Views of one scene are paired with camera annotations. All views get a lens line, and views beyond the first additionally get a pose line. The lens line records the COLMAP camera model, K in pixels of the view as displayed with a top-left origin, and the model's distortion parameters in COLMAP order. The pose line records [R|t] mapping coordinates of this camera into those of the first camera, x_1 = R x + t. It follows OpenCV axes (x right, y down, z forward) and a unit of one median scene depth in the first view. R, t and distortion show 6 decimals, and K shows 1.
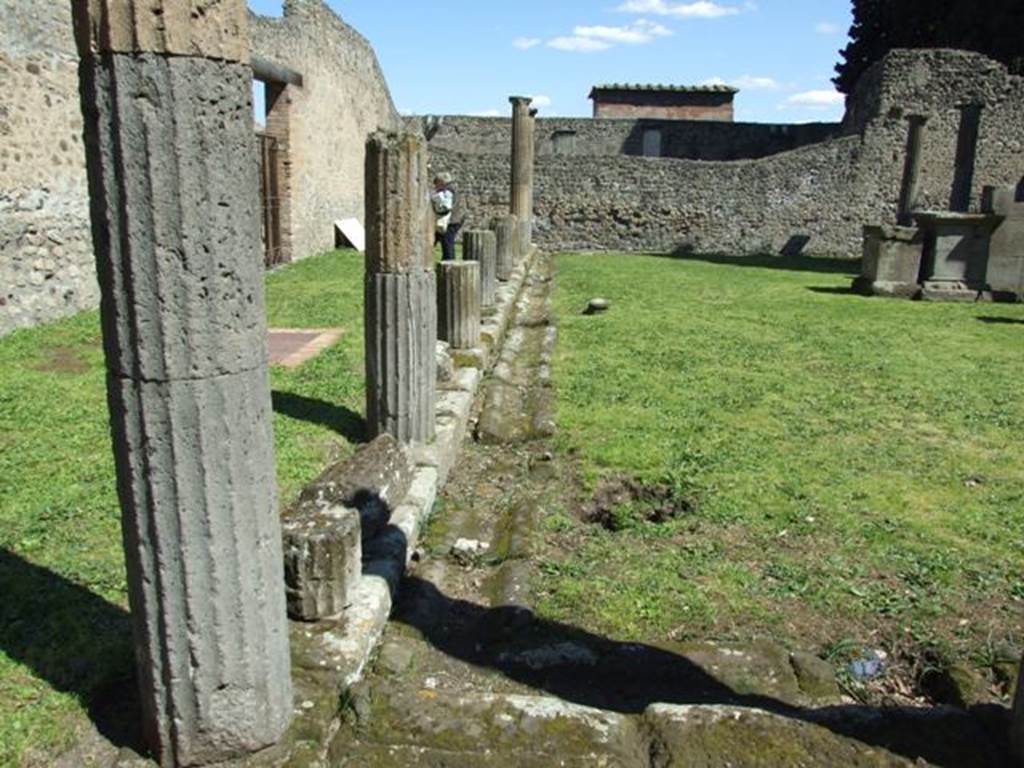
lens RADIAL K [[821.0, 0, 509.7], [0, 821.0, 375.3], [0, 0, 1]] dist [-0.036291, 0.022921]
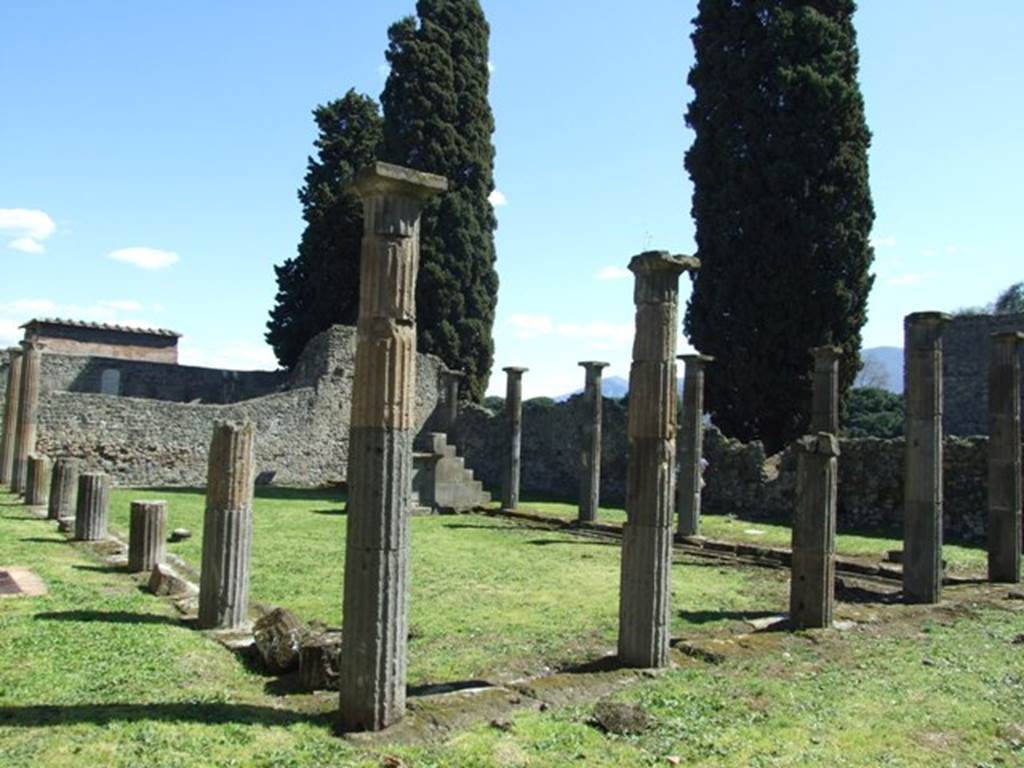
lens RADIAL K [[821.0, 0, 514.9], [0, 821.0, 386.5], [0, 0, 1]] dist [-0.036291, 0.022921]
pose [[0.752312, 0.051176, 0.656817, -0.161154], [0.120983, 0.969292, -0.214095, 0.009177], [-0.647603, 0.240530, 0.723018, -0.106290]]
